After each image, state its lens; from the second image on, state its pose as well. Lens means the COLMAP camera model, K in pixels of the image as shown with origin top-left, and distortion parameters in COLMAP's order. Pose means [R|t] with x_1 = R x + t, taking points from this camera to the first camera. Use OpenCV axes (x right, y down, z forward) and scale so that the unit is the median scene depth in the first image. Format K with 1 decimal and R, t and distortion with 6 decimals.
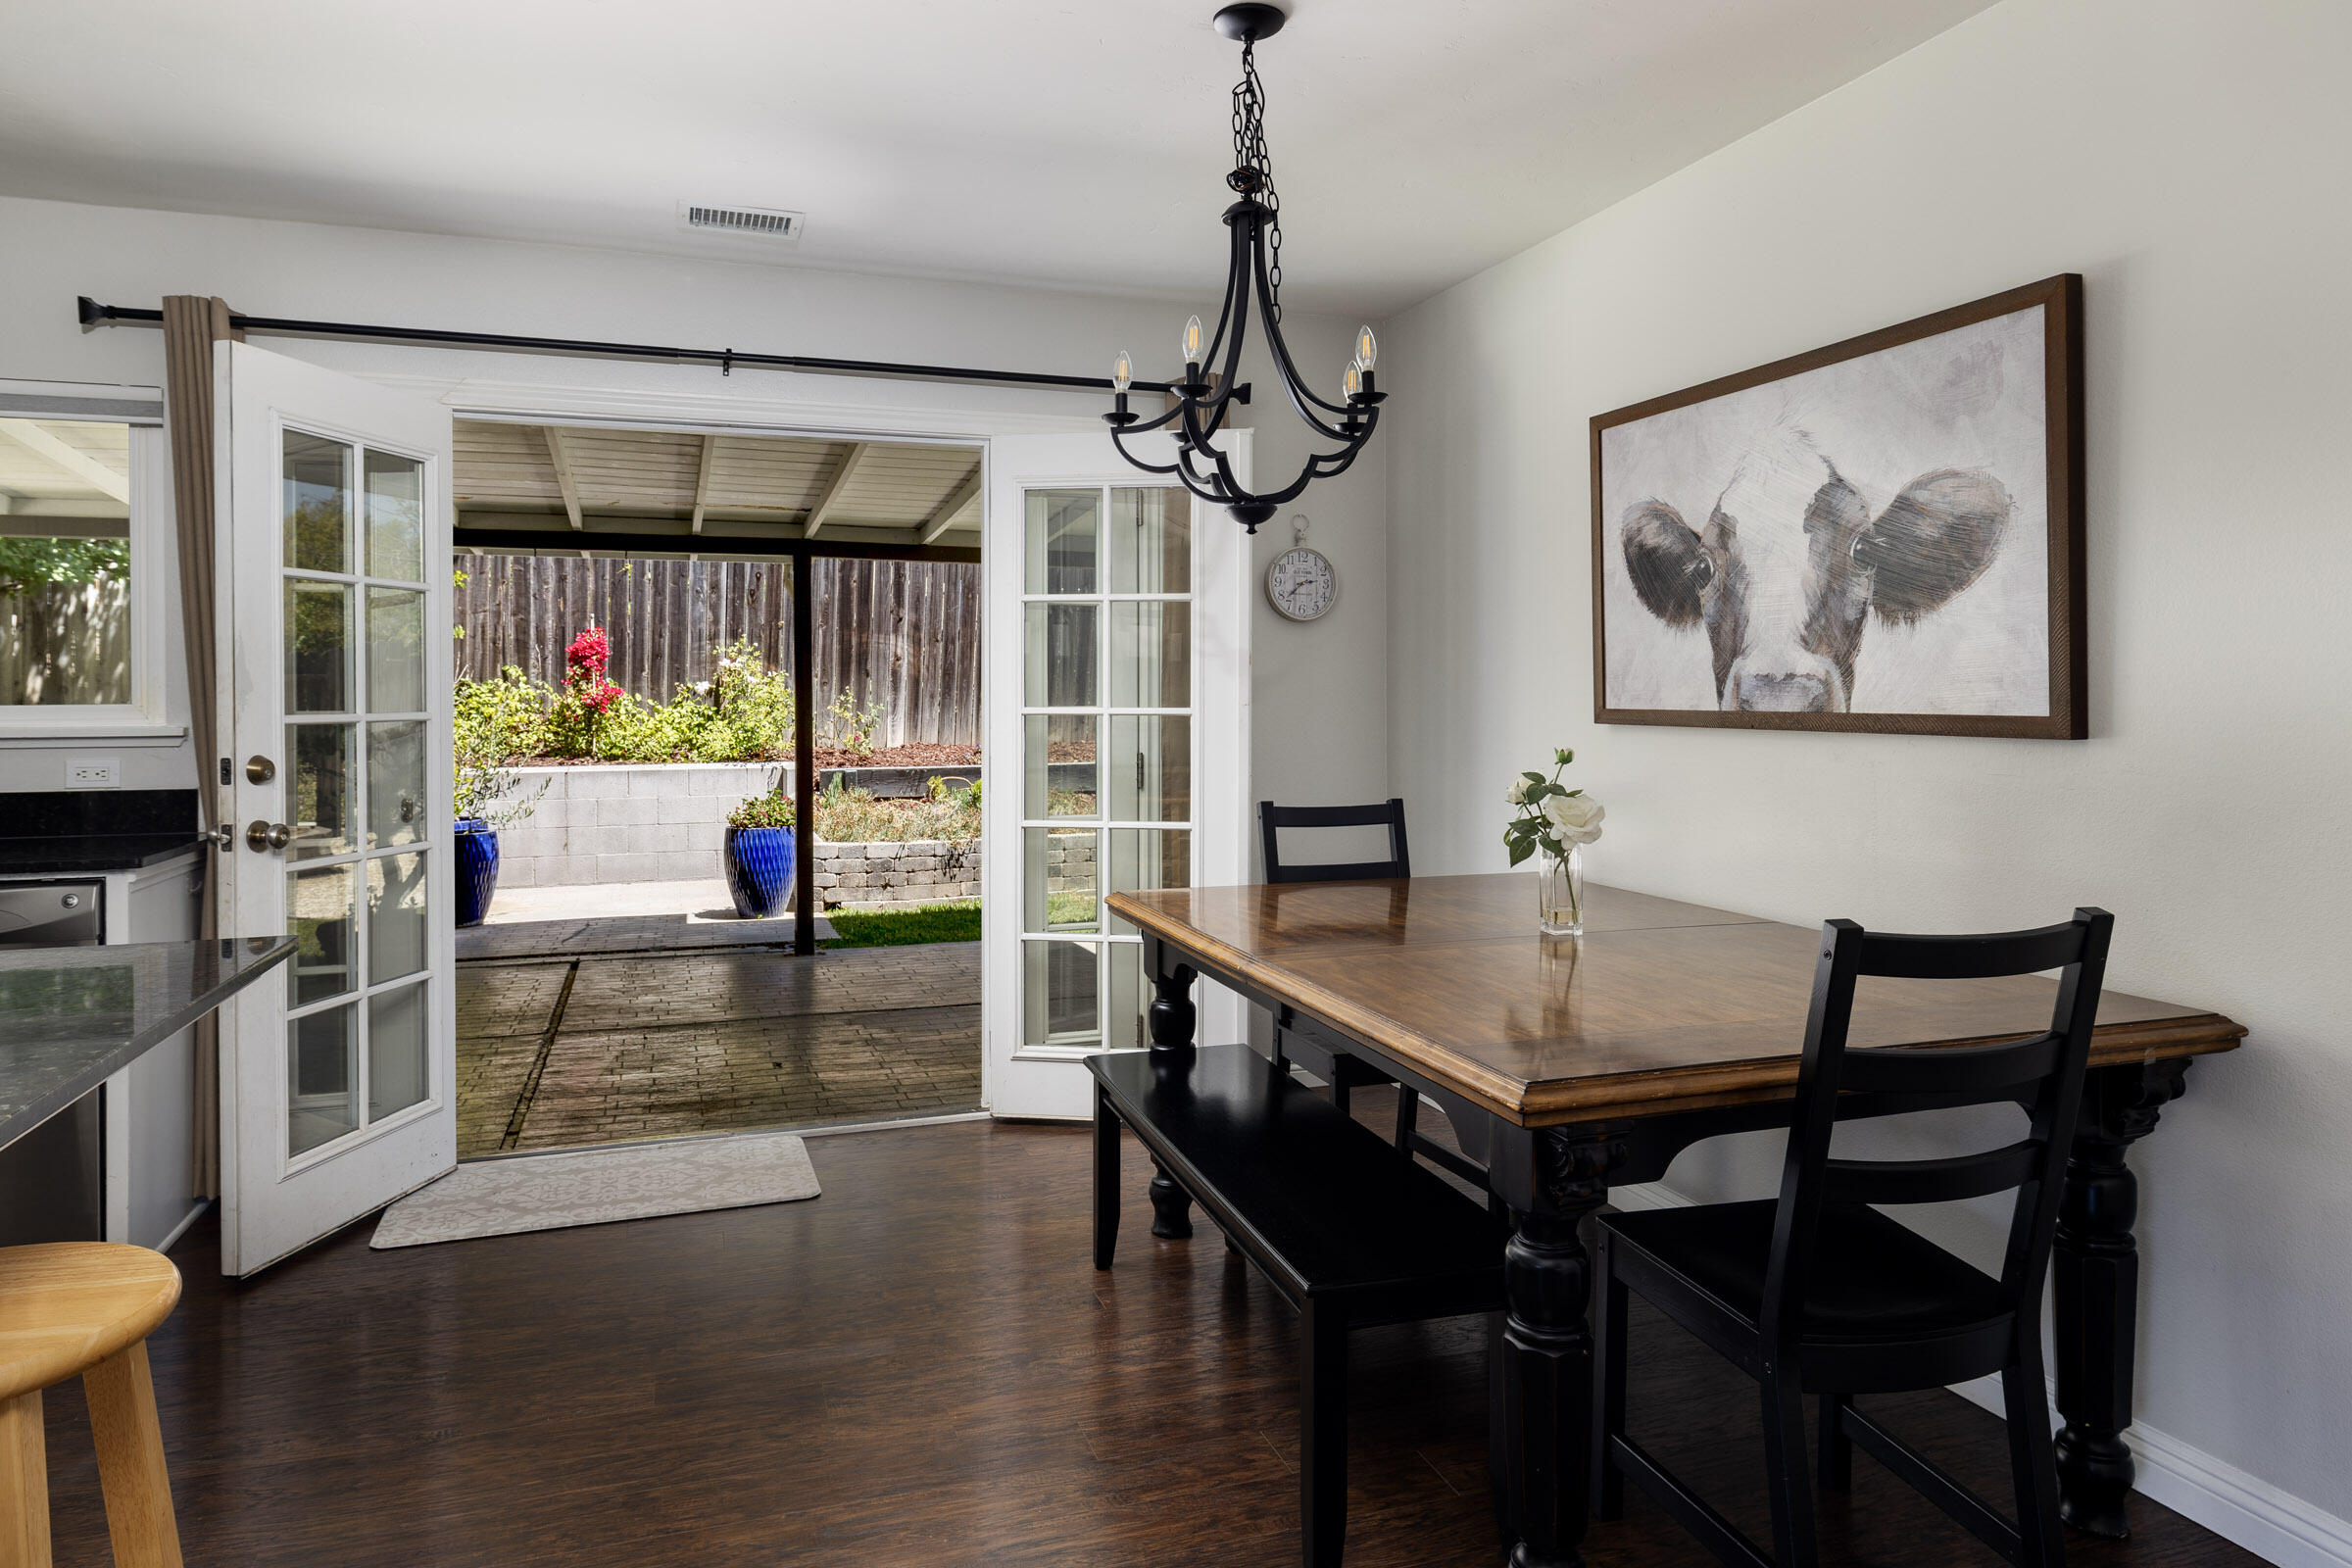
lens RADIAL K [[1448.1, 0, 1141.3], [0, 1448.1, 701.9], [0, 0, 1]] dist [-0.043260, 0.046622]
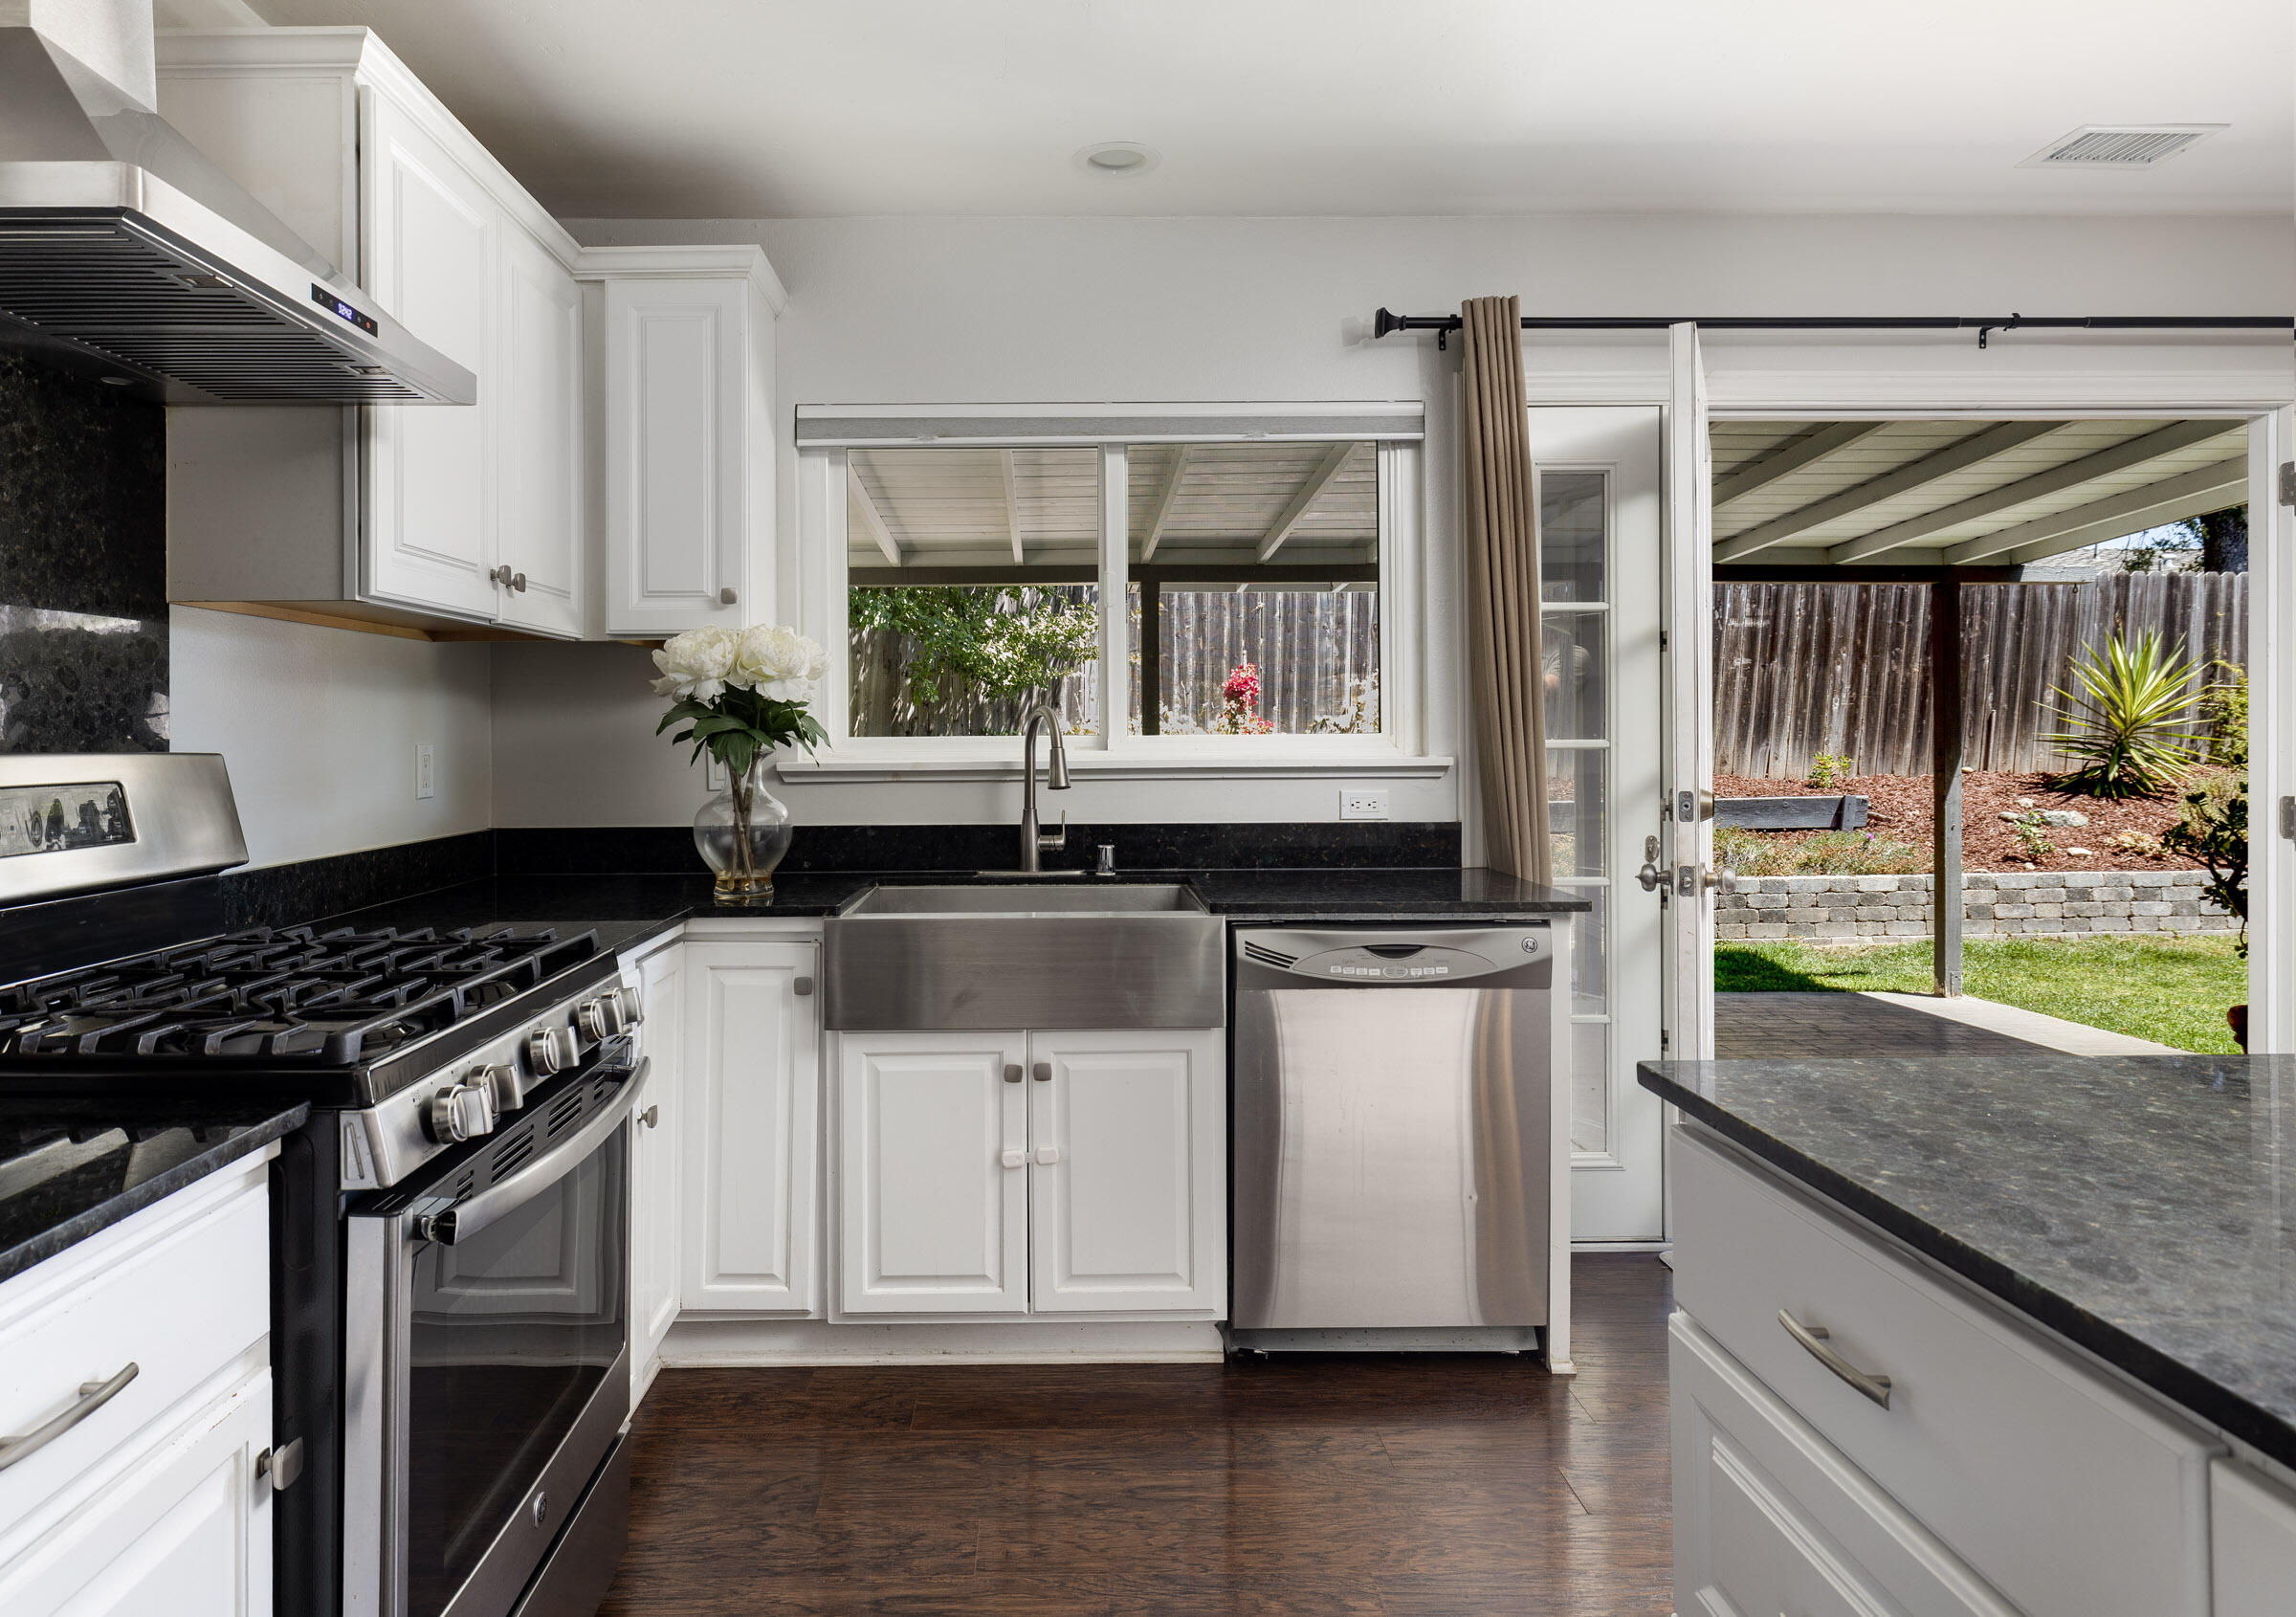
lens RADIAL K [[1359.4, 0, 1045.9], [0, 1359.4, 729.2], [0, 0, 1]] dist [0.043688, 0.000274]
pose [[0.952125, -0.004763, -0.305672, -0.644982], [0.003039, 0.999977, -0.006116, 0.004085], [0.305694, 0.004894, 0.952117, 0.058607]]
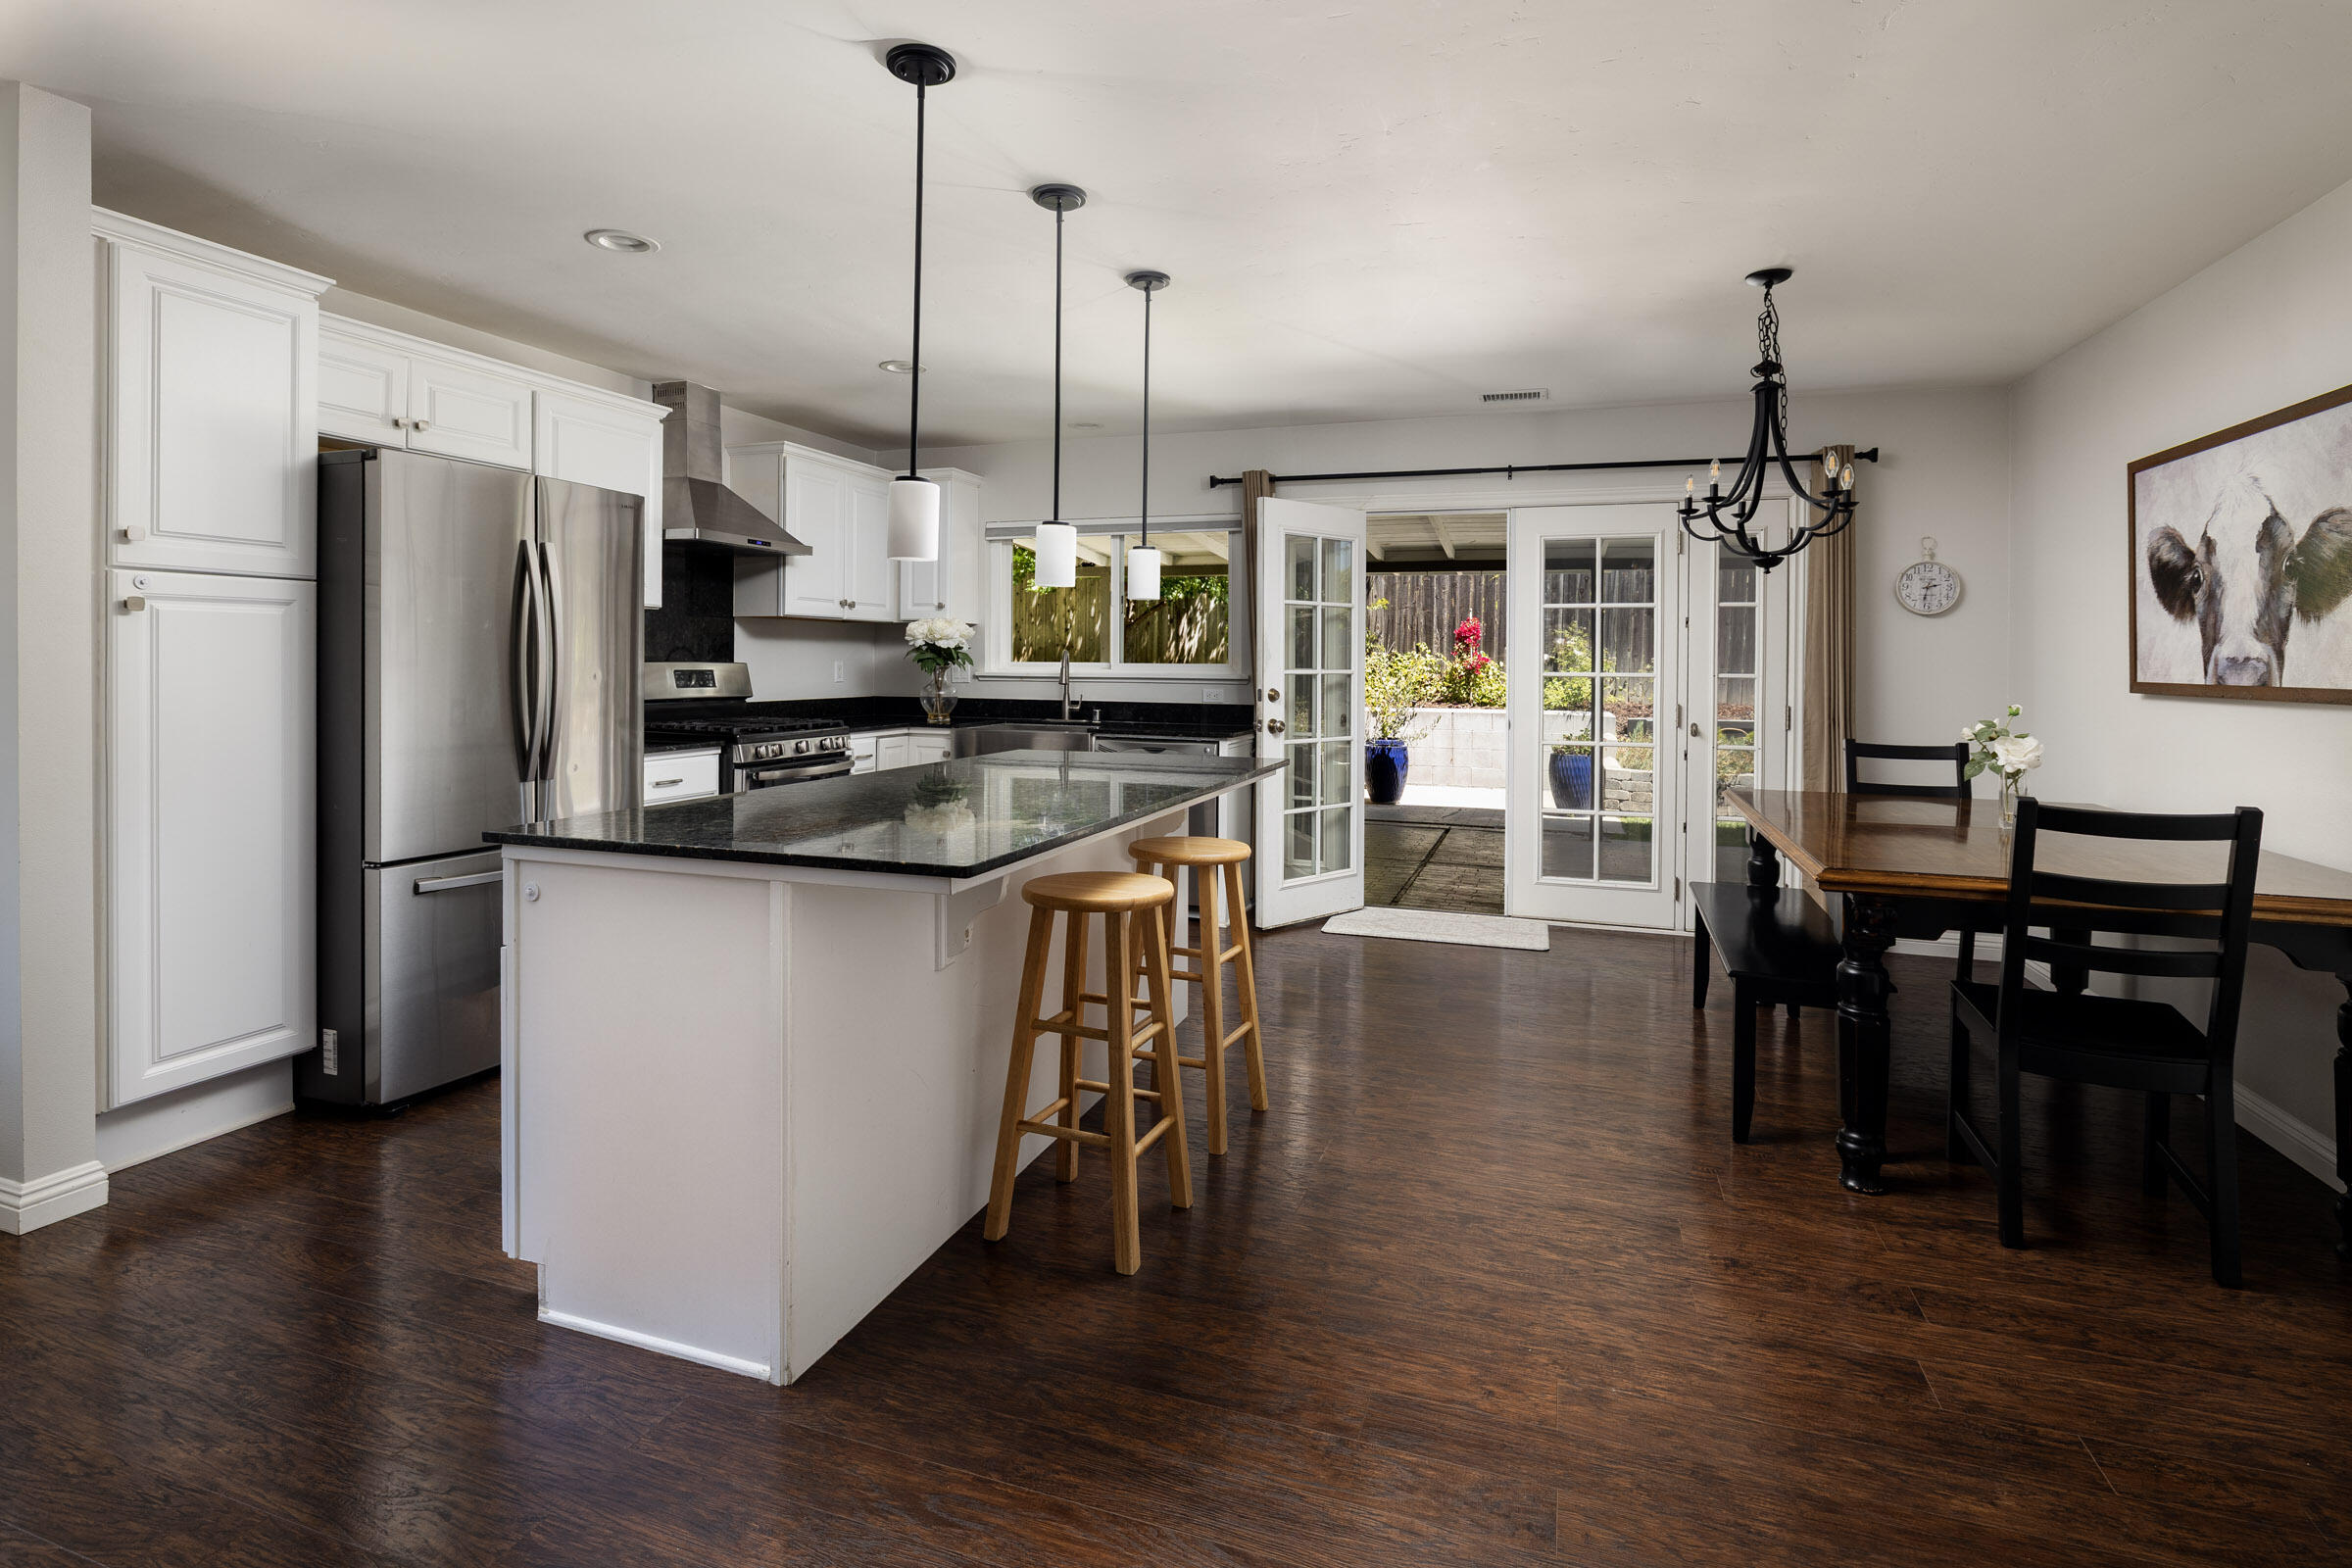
lens RADIAL K [[1119.8, 0, 1172.1], [0, 1119.8, 661.0], [0, 0, 1]] dist [0.000008, -0.000018]
pose [[0.795644, 0.011176, -0.605662, 0.239817], [-0.014925, 0.999888, -0.001157, -0.000004], [0.605581, 0.009960, 0.795722, -0.366648]]
